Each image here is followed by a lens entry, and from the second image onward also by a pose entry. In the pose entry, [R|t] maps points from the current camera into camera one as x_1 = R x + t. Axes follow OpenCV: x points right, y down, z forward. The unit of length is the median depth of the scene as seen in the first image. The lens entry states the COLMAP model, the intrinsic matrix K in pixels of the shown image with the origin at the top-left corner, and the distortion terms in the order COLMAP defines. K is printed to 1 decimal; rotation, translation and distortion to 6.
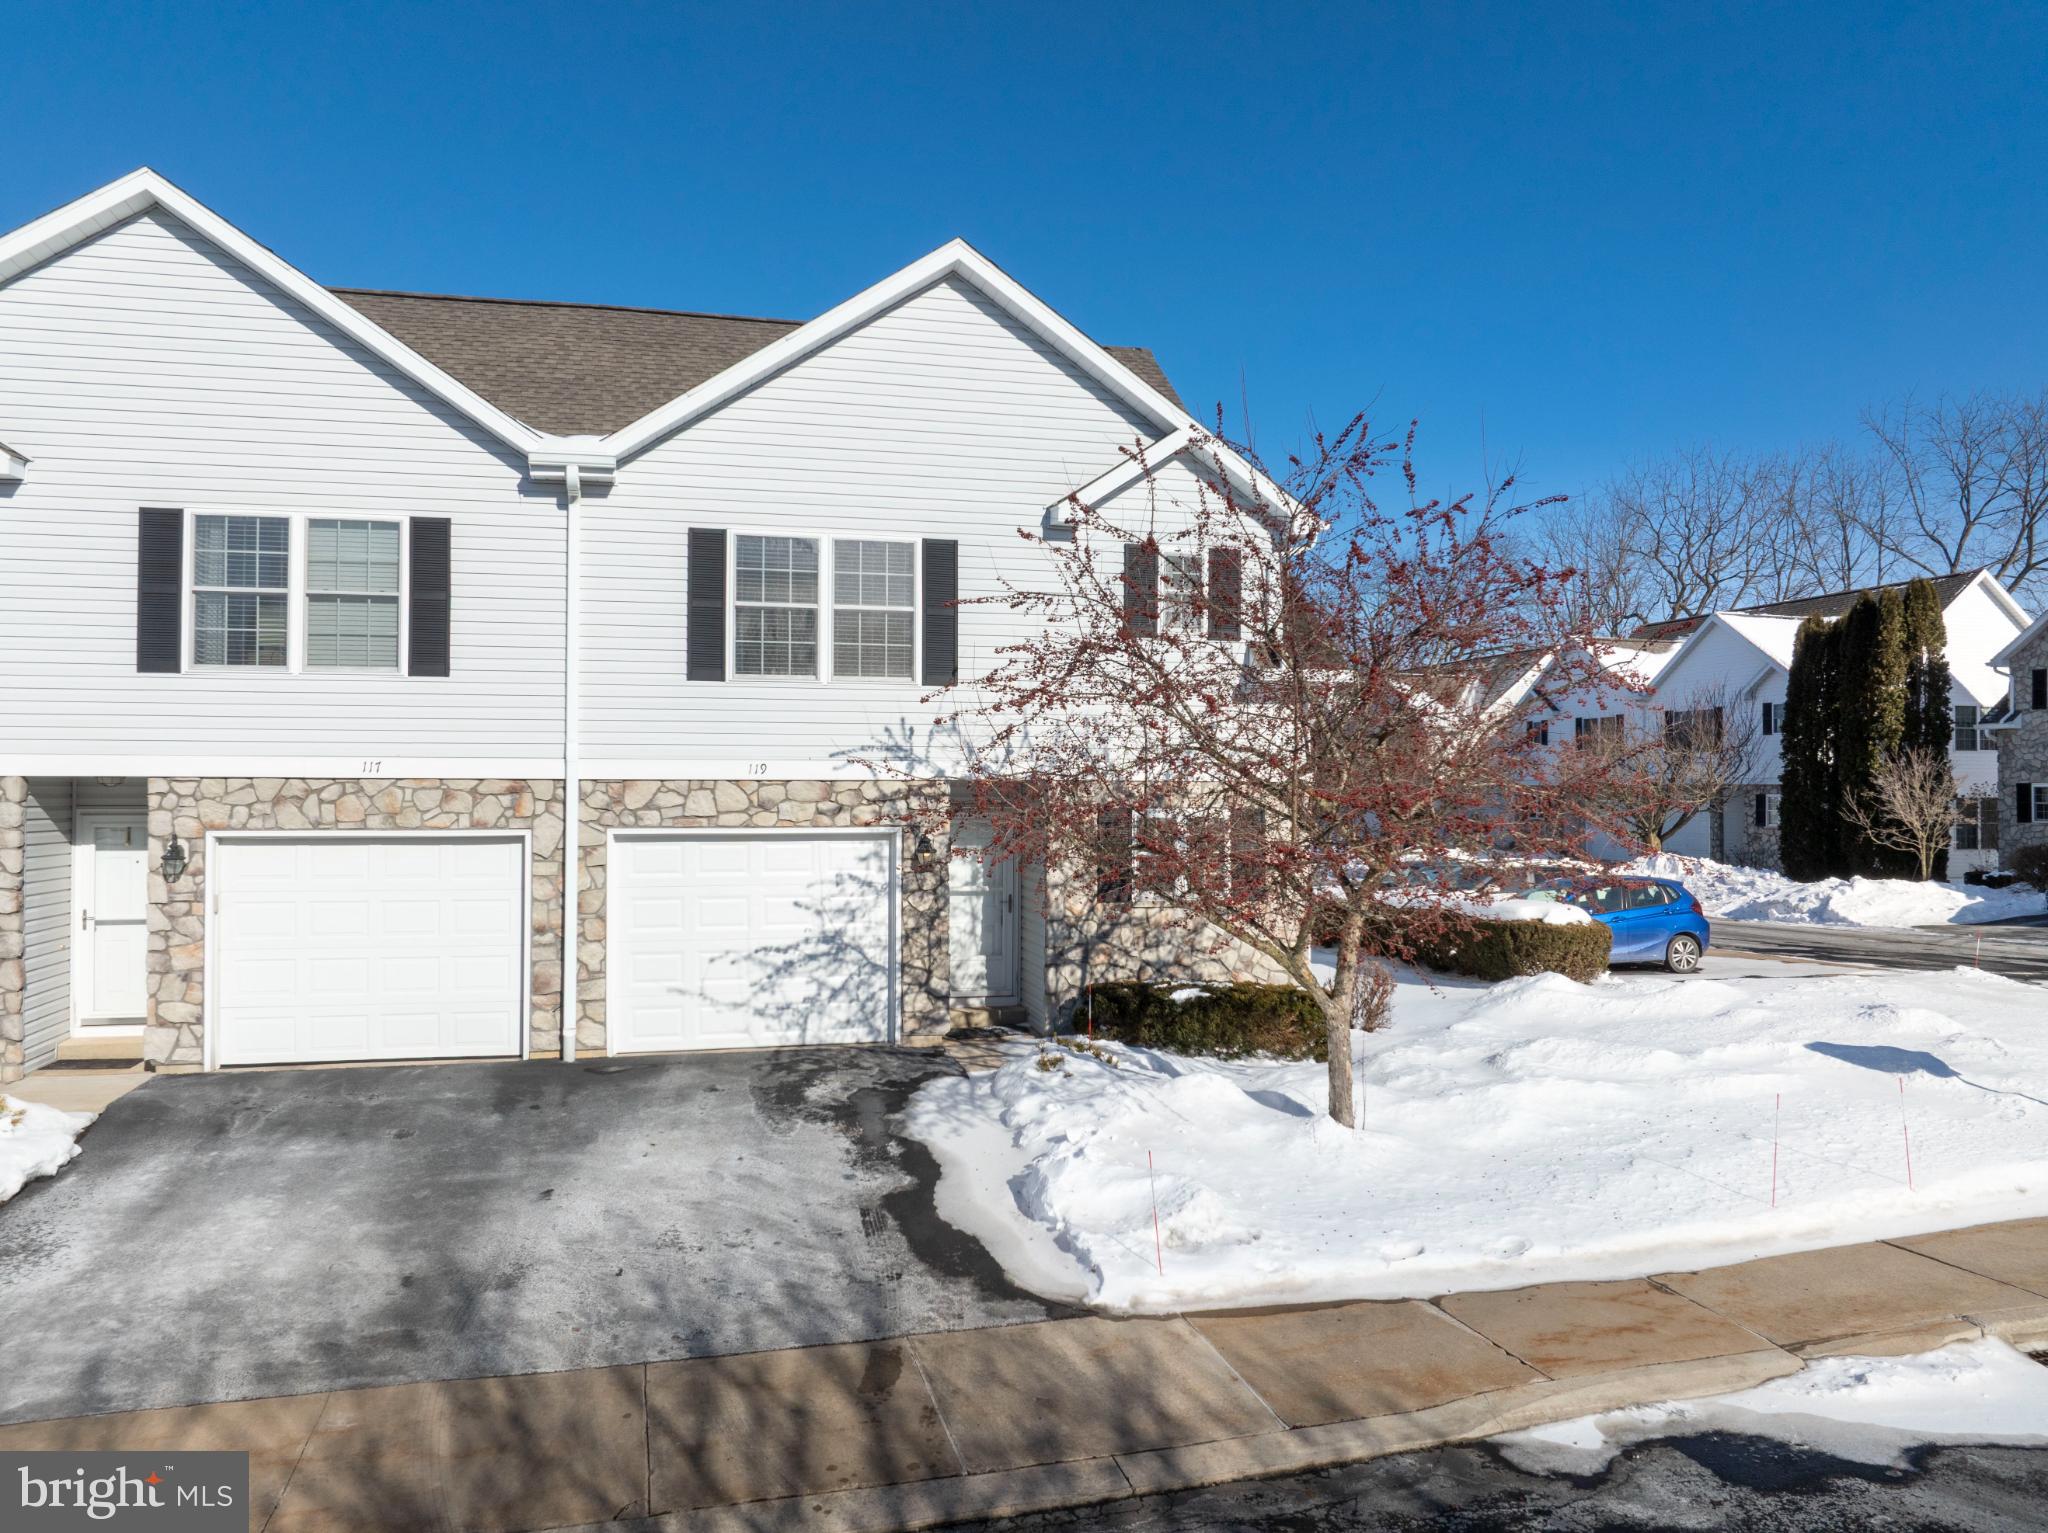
lens RADIAL K [[1432.4, 0, 1024.0], [0, 1432.4, 766.5], [0, 0, 1]] dist [-0.038546, 0.003535]
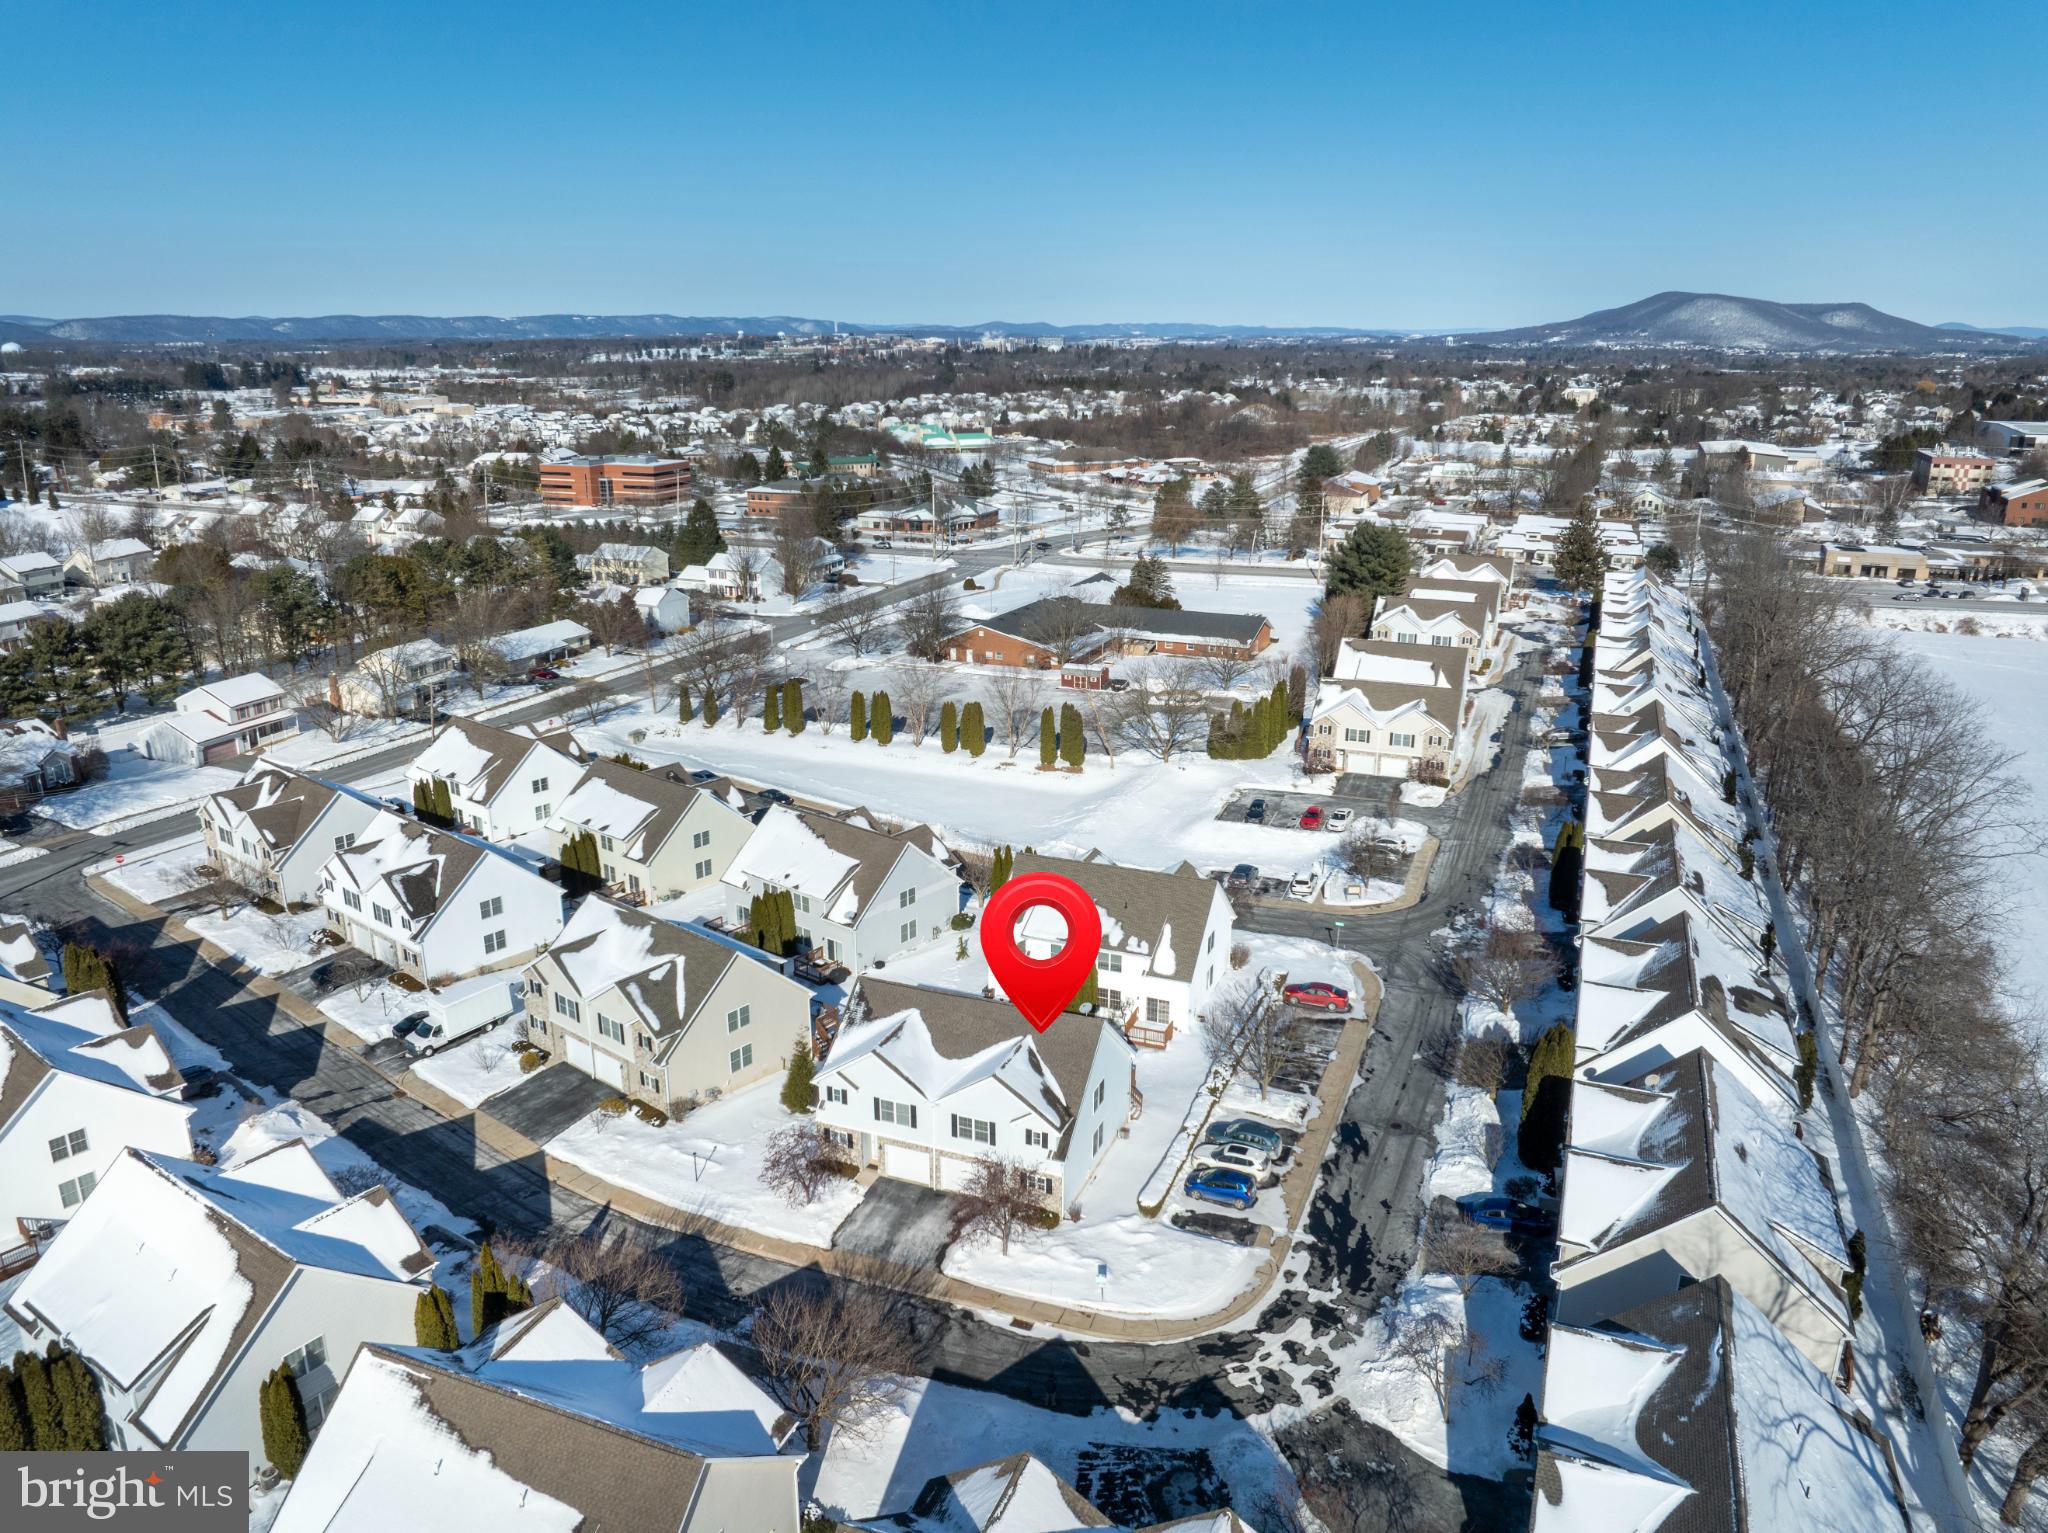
lens RADIAL K [[1433.3, 0, 1024.0], [0, 1433.3, 766.5], [0, 0, 1]] dist [-0.019684, -0.006957]
pose [[0.808746, 0.173970, -0.561840, 3.231014], [0.008881, 0.951532, 0.307420, -3.523102], [0.588091, -0.253615, 0.768003, -3.121213]]
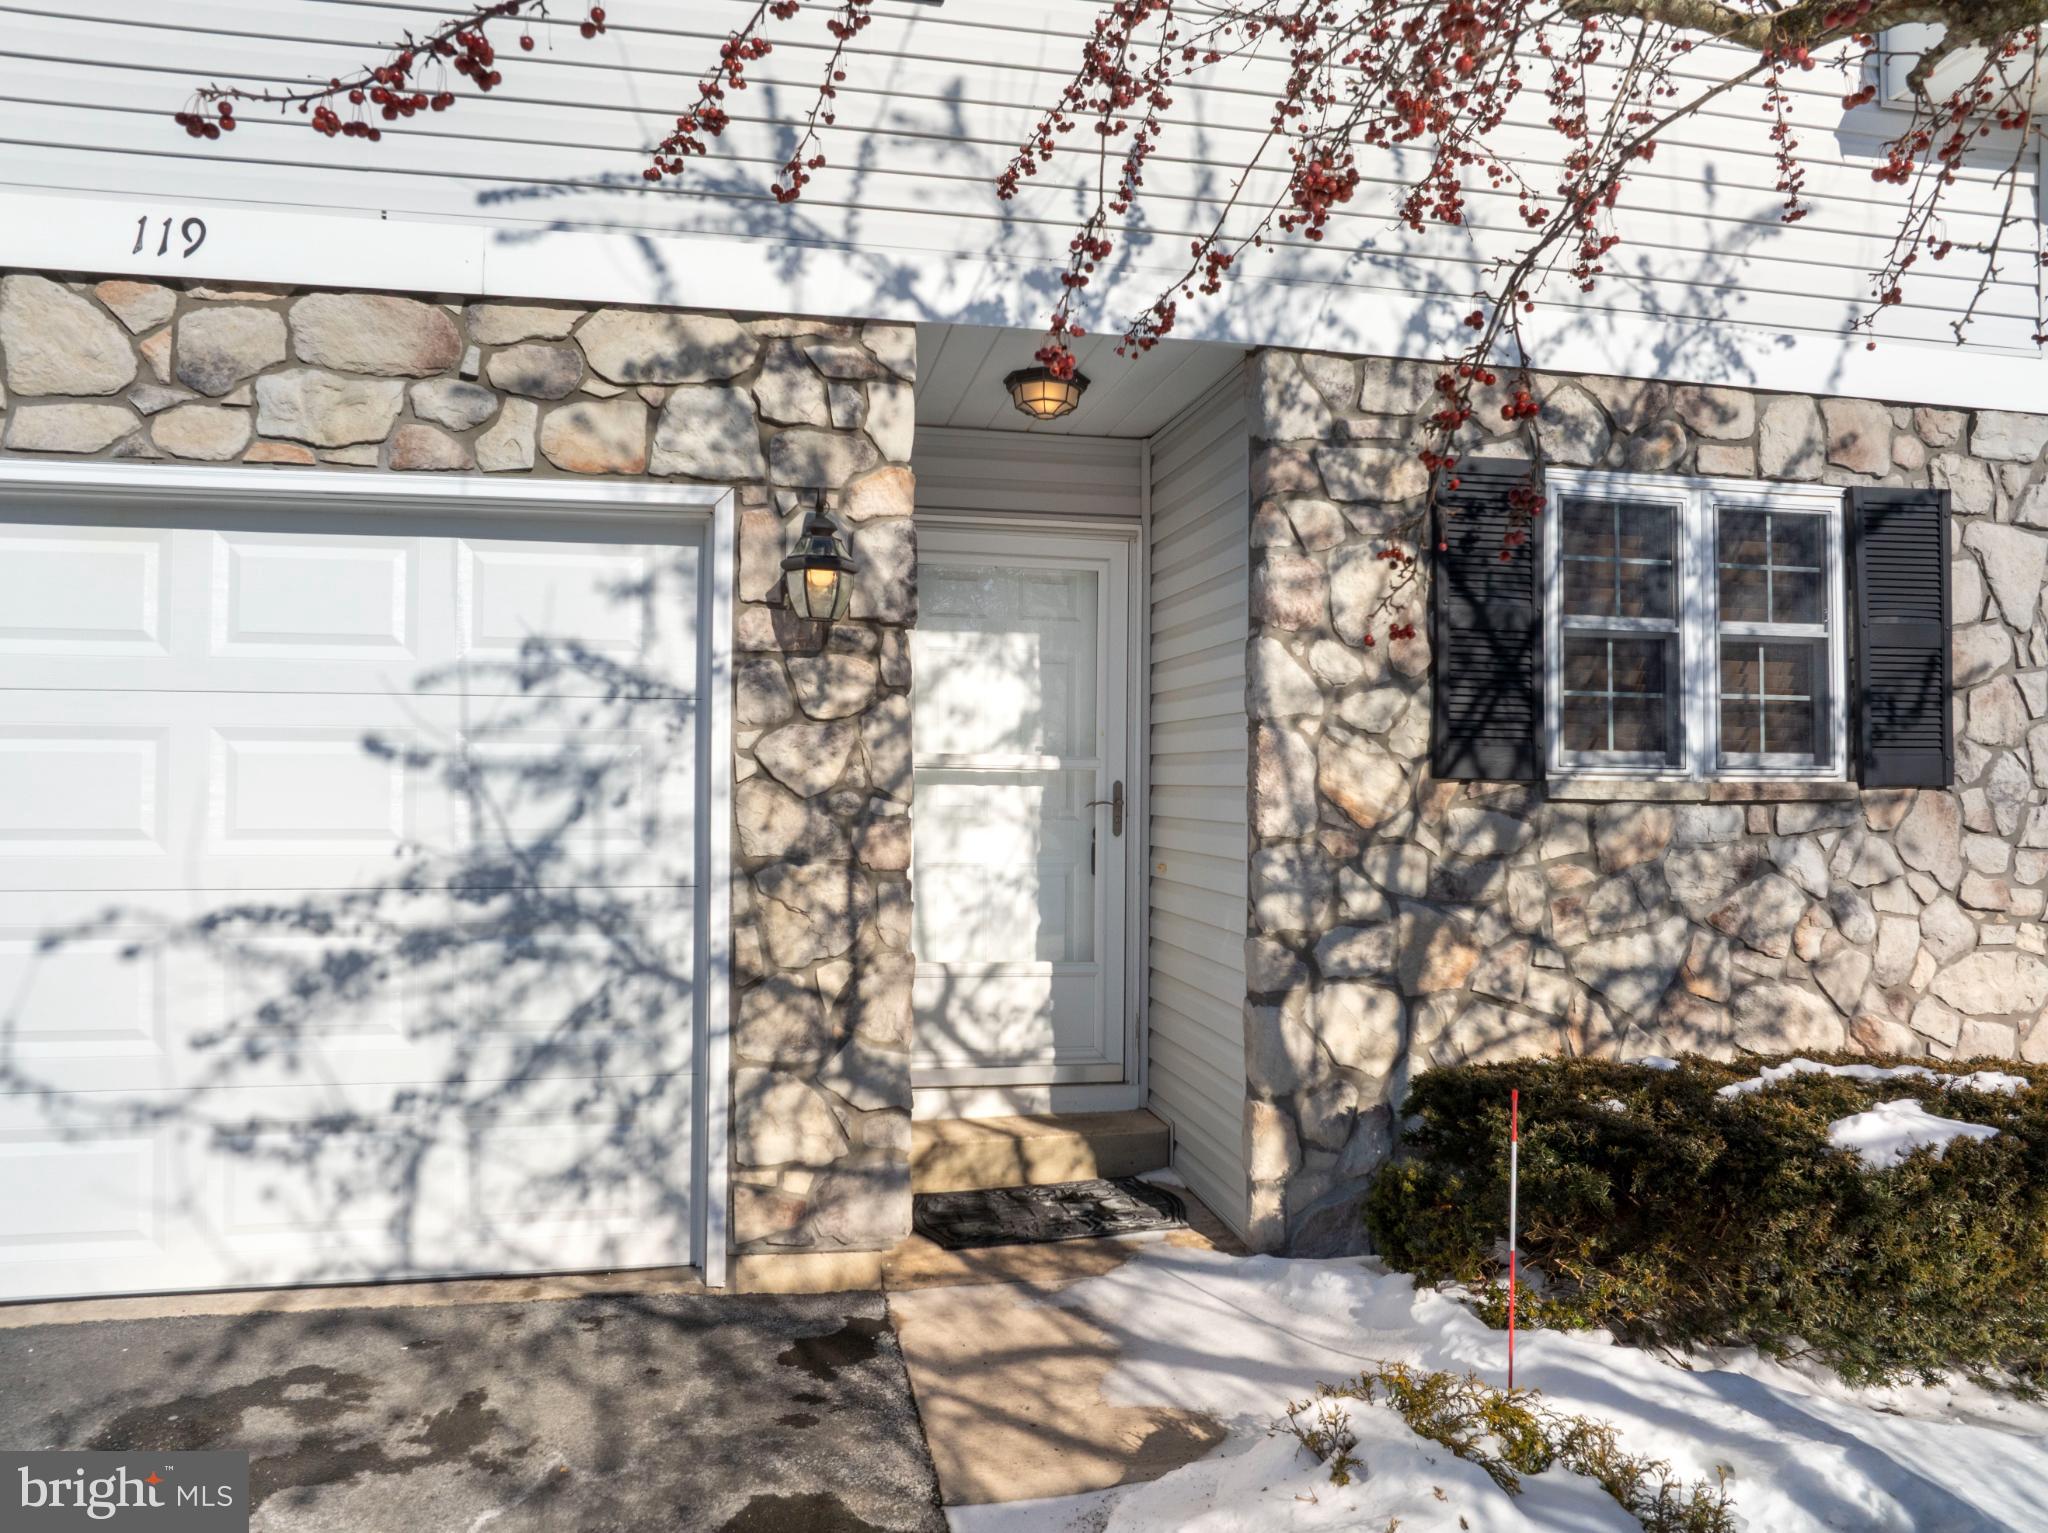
lens RADIAL K [[1419.7, 0, 1024.0], [0, 1419.7, 766.5], [0, 0, 1]] dist [-0.003819, -0.000671]
pose [[0.997961, 0.013105, -0.062468, -0.020600], [-0.012499, 0.999871, 0.010069, 0.106747], [0.062592, -0.009268, 0.997996, 0.821531]]
